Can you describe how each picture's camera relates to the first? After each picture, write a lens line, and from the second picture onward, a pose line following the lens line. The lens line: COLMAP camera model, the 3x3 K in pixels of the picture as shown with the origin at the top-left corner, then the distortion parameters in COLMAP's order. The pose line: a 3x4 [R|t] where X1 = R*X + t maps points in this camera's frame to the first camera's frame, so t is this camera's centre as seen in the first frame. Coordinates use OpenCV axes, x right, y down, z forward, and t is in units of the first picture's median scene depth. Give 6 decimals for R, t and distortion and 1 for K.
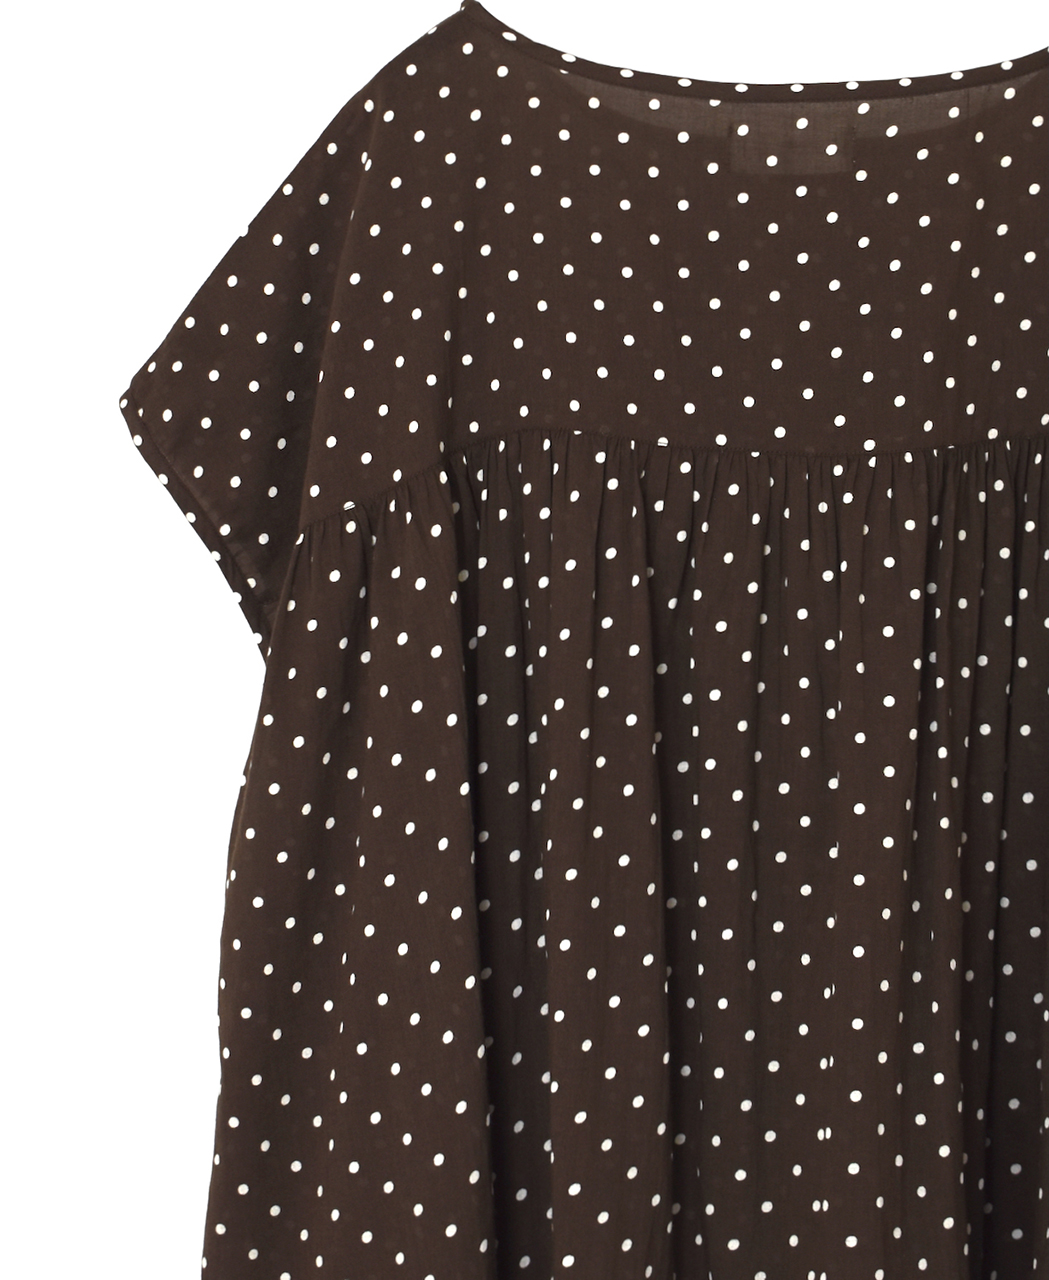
lens RADIAL K [[2894.1, 0, 521.7], [0, 2894.1, 636.1], [0, 0, 1]] dist [-0.003572, 0.000000]
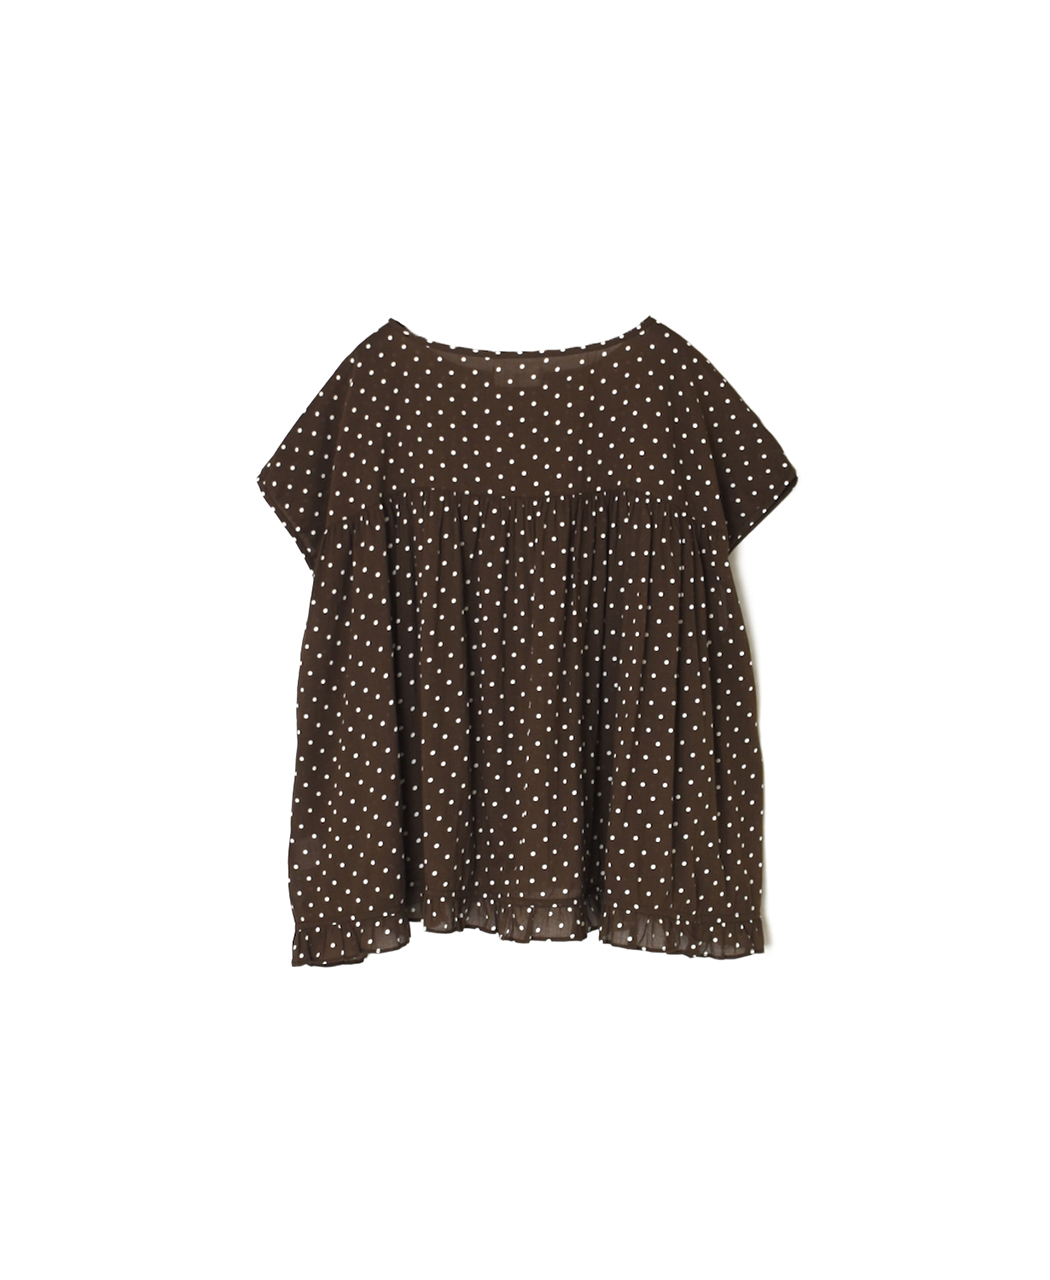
lens RADIAL K [[1636.2, 0, 536.9], [0, 1636.2, 707.7], [0, 0, 1]] dist [-0.040818, 0.000000]
pose [[0.999944, -0.004189, -0.009717, 0.123375], [0.004608, 0.999040, 0.043553, 0.059866], [0.009526, -0.043596, 0.999004, -0.447482]]
